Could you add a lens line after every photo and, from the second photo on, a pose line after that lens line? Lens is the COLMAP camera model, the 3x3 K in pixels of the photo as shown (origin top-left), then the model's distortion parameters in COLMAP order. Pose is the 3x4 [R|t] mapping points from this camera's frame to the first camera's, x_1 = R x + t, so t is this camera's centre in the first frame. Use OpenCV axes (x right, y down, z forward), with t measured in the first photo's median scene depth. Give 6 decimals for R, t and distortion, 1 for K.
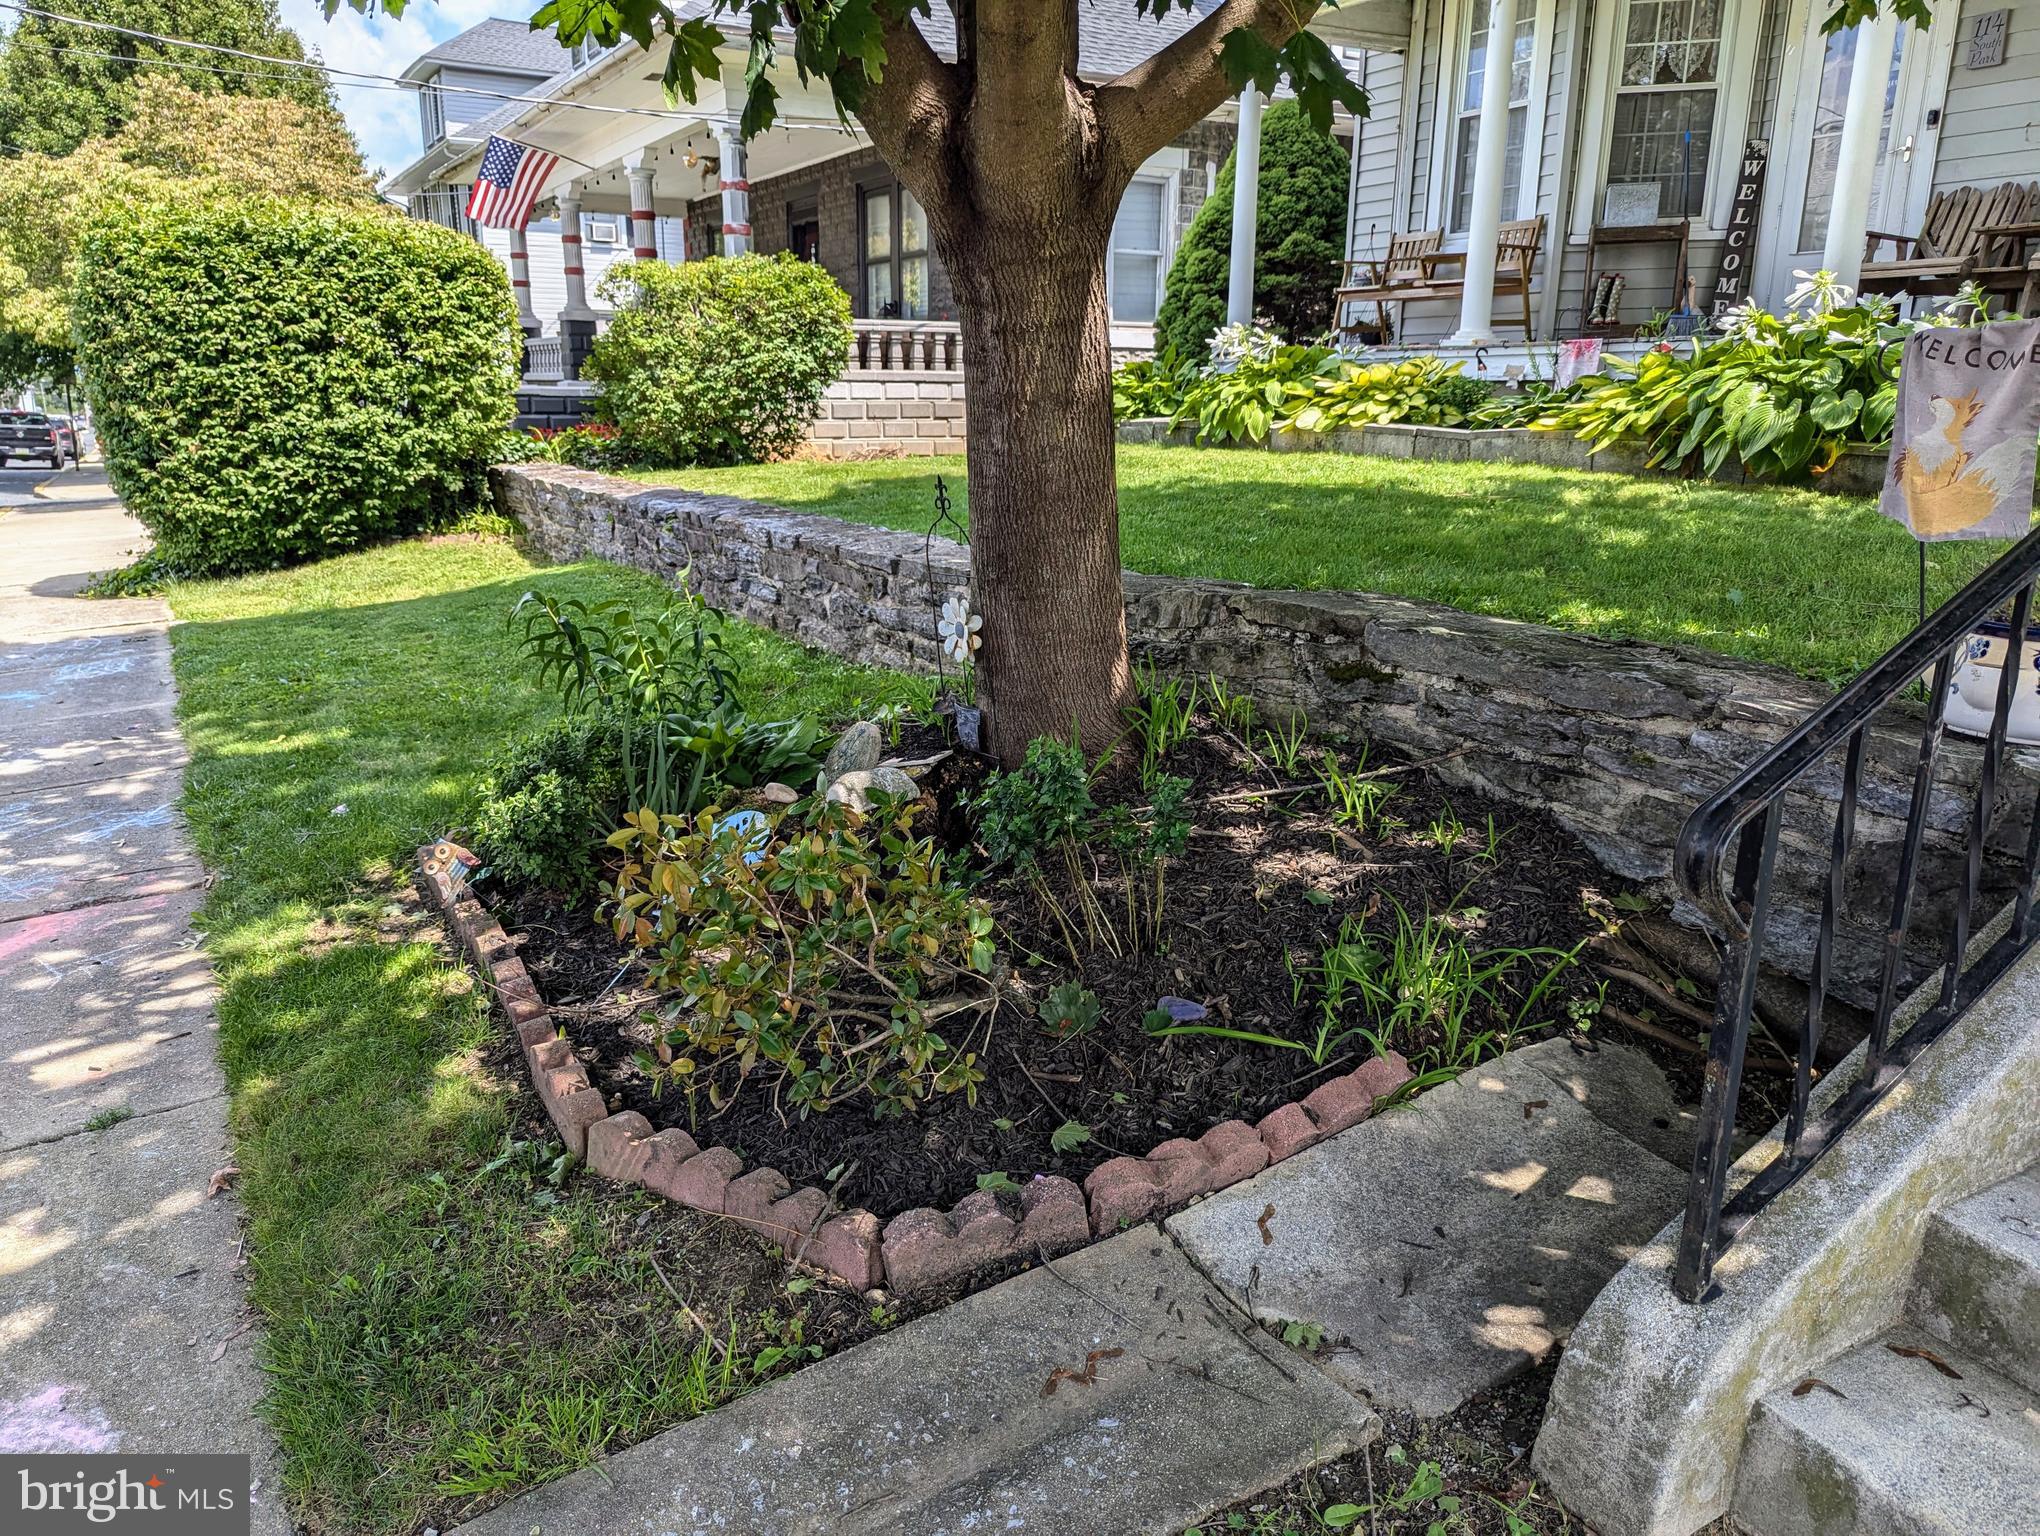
lens RADIAL K [[1435.6, 0, 1008.8], [0, 1435.6, 783.7], [0, 0, 1]] dist [0.043994, -0.036732]
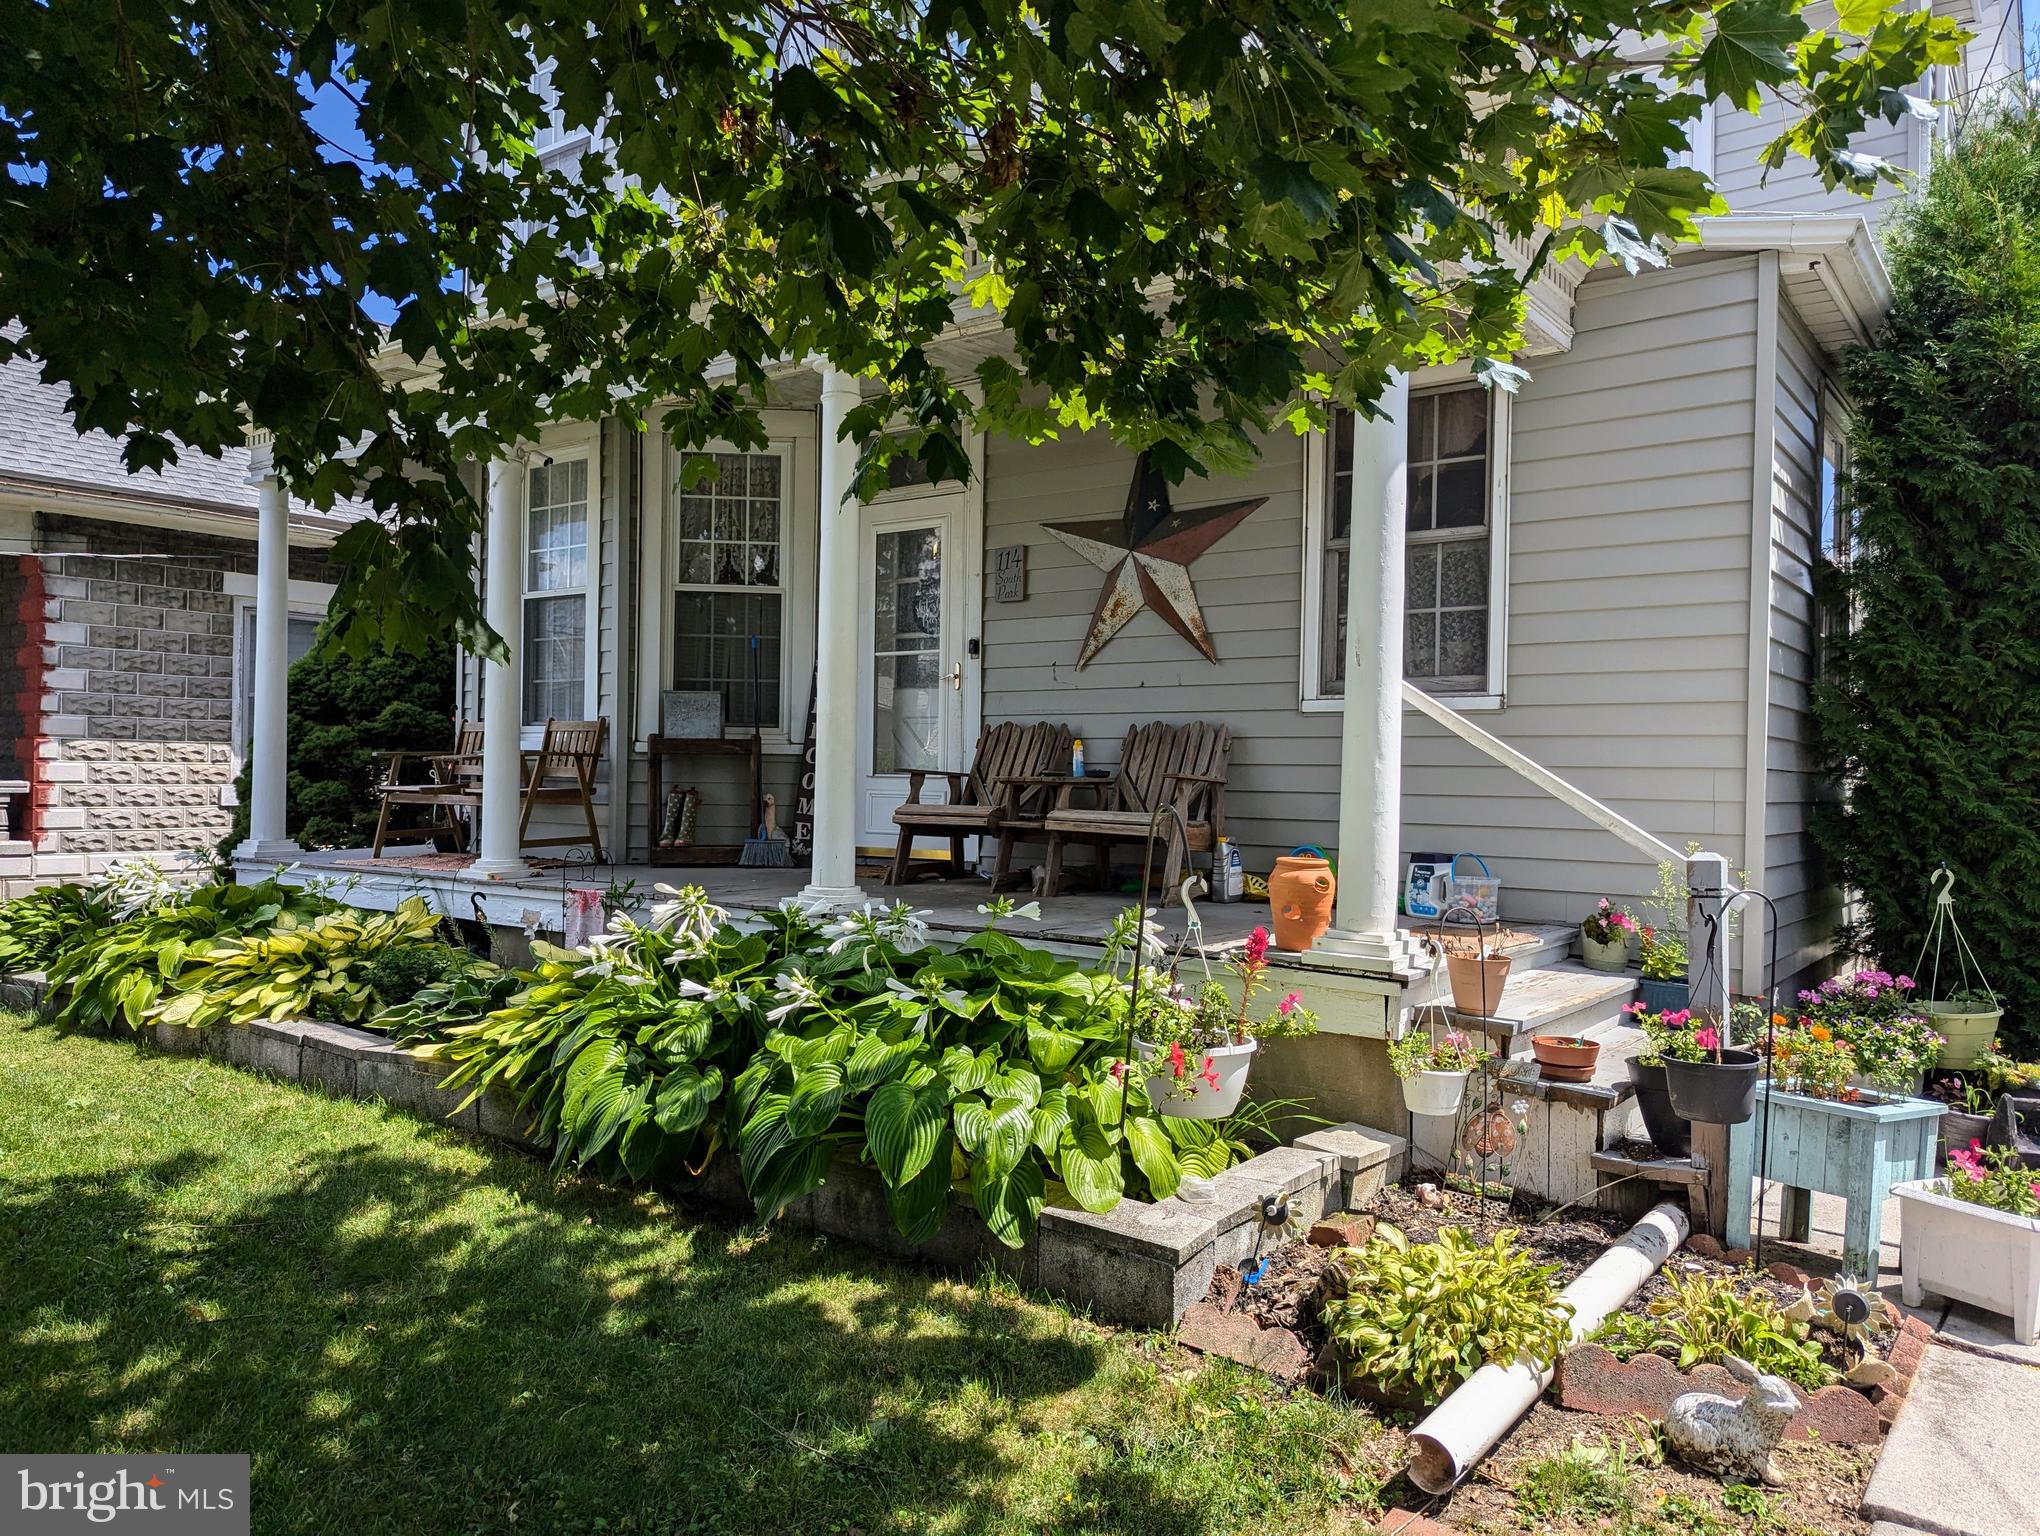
lens RADIAL K [[1428.9, 0, 1025.0], [0, 1428.9, 775.9], [0, 0, 1]] dist [0.063756, -0.066171]
pose [[0.922246, 0.008843, 0.386501, 0.301359], [0.092810, 0.965438, -0.243548, -0.149072], [-0.375297, 0.260482, 0.889551, 0.196611]]
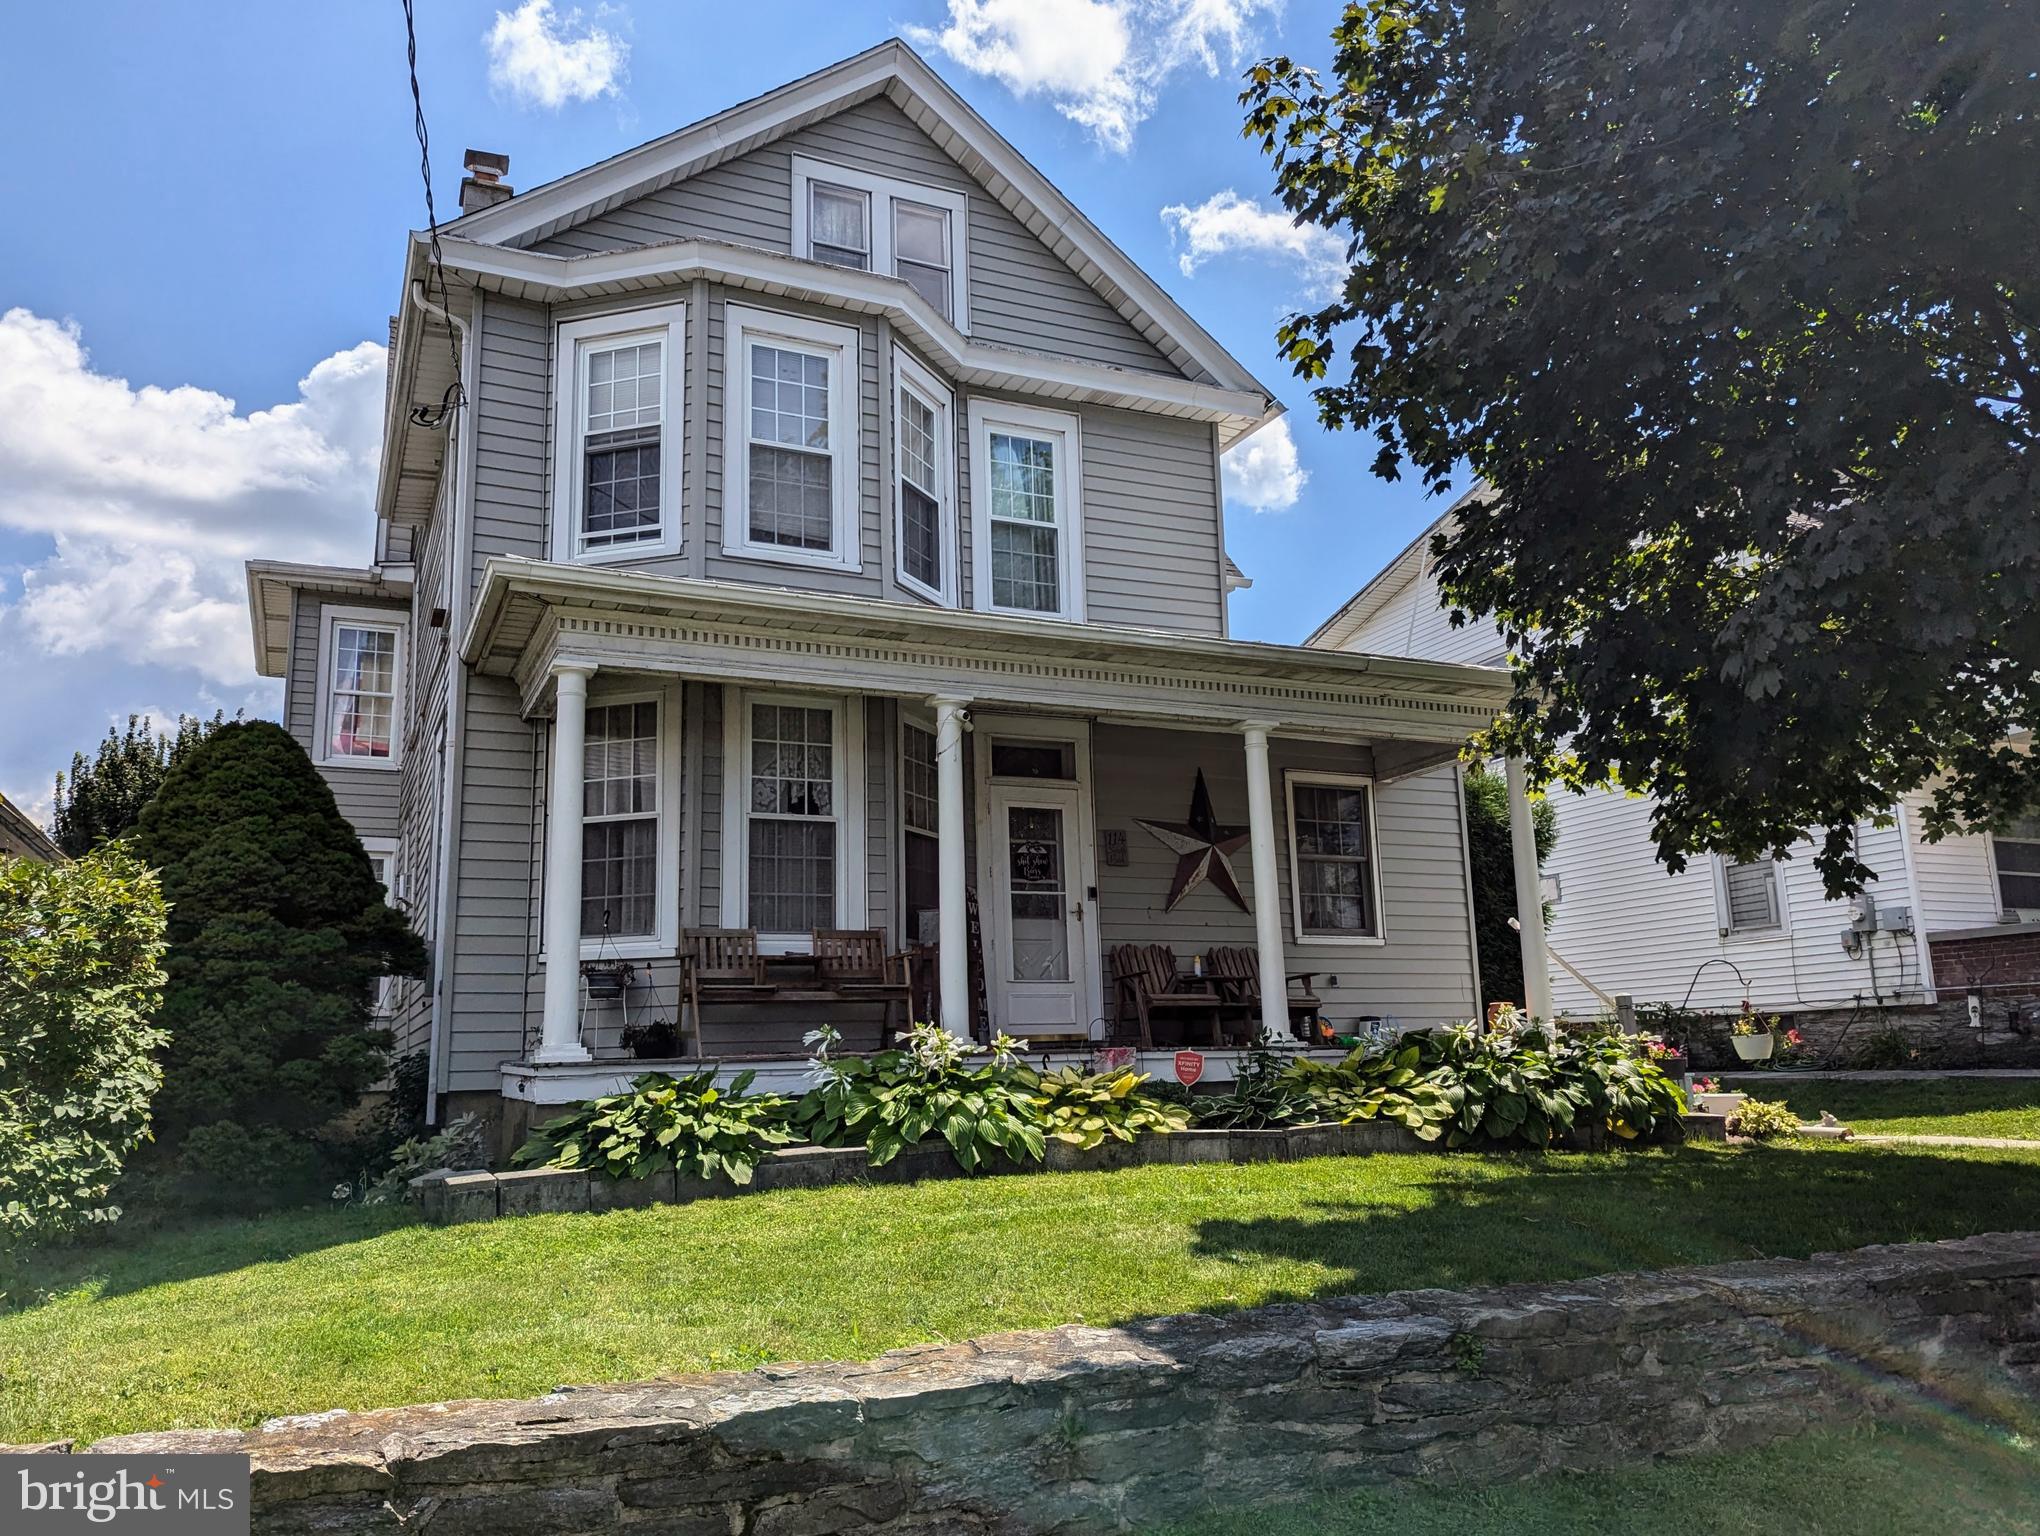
lens RADIAL K [[1511.5, 0, 1023.0], [0, 1511.5, 786.2], [0, 0, 1]] dist [0.076184, -0.108512]
pose [[0.103855, 0.180862, 0.978010, -0.730151], [0.292393, 0.934323, -0.203832, -0.268760], [-0.950642, 0.307132, 0.044151, 0.920219]]
